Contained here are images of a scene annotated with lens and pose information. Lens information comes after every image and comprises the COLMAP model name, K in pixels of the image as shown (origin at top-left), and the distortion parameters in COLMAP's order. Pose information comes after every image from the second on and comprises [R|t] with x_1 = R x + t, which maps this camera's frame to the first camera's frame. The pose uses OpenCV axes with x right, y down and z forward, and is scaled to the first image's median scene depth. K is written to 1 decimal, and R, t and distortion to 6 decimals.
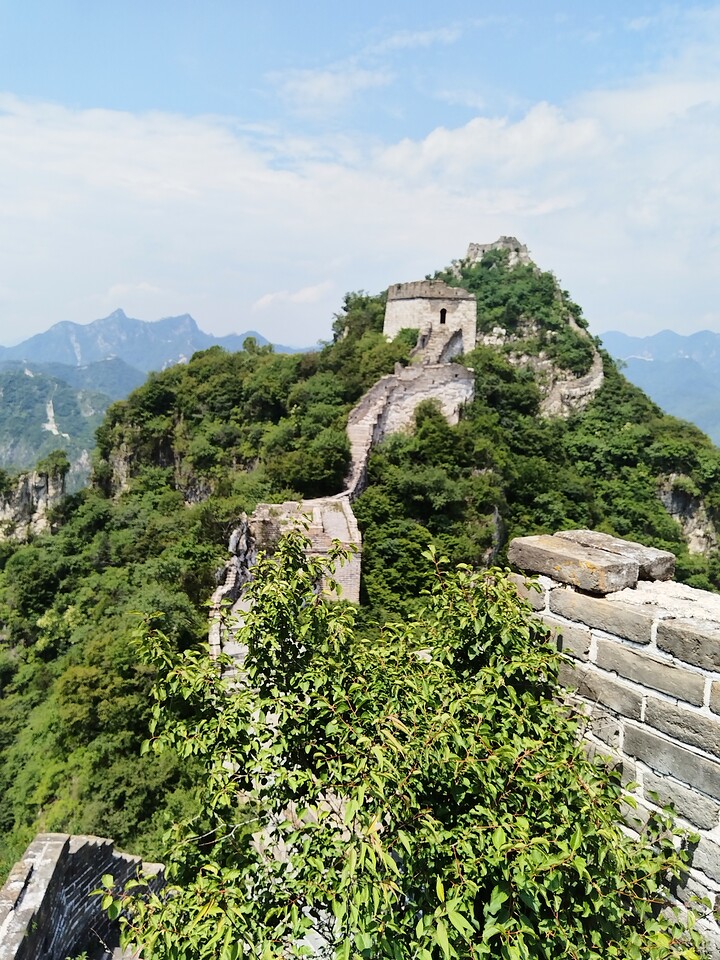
lens RADIAL K [[745.3, 0, 360.0], [0, 745.3, 480.0], [0, 0, 1]] dist [0.007563, -0.000577]
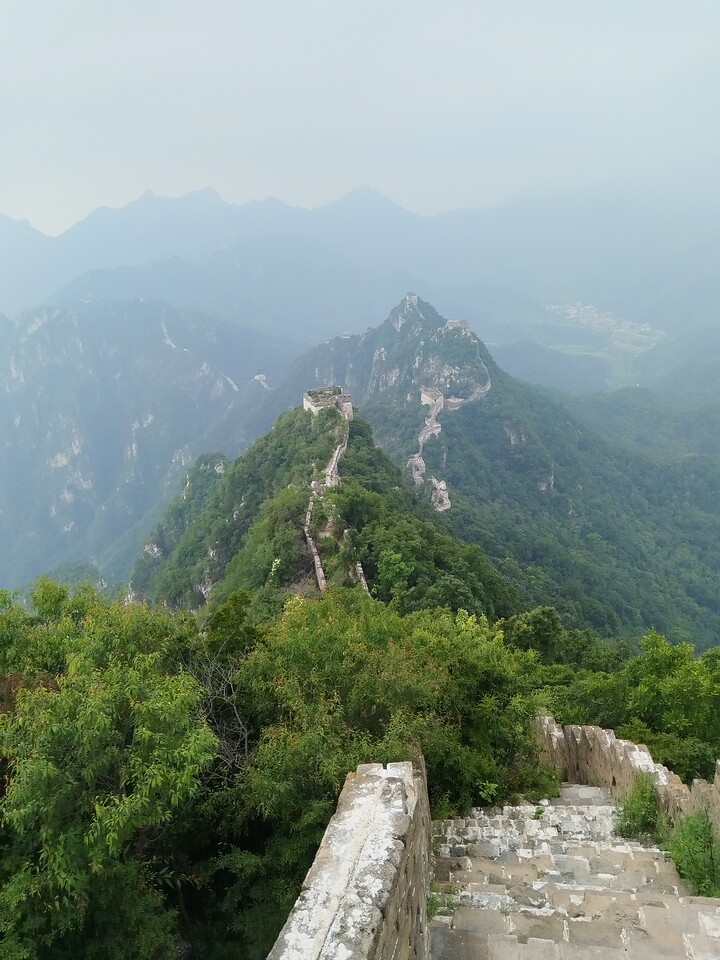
lens RADIAL K [[724.8, 0, 361.8], [0, 724.8, 520.3], [0, 0, 1]] dist [-0.036067, 0.080705]
pose [[0.996448, -0.073156, -0.041700, -0.164858], [0.081757, 0.959083, 0.271063, -0.635467], [0.020164, -0.273509, 0.961658, -2.812811]]
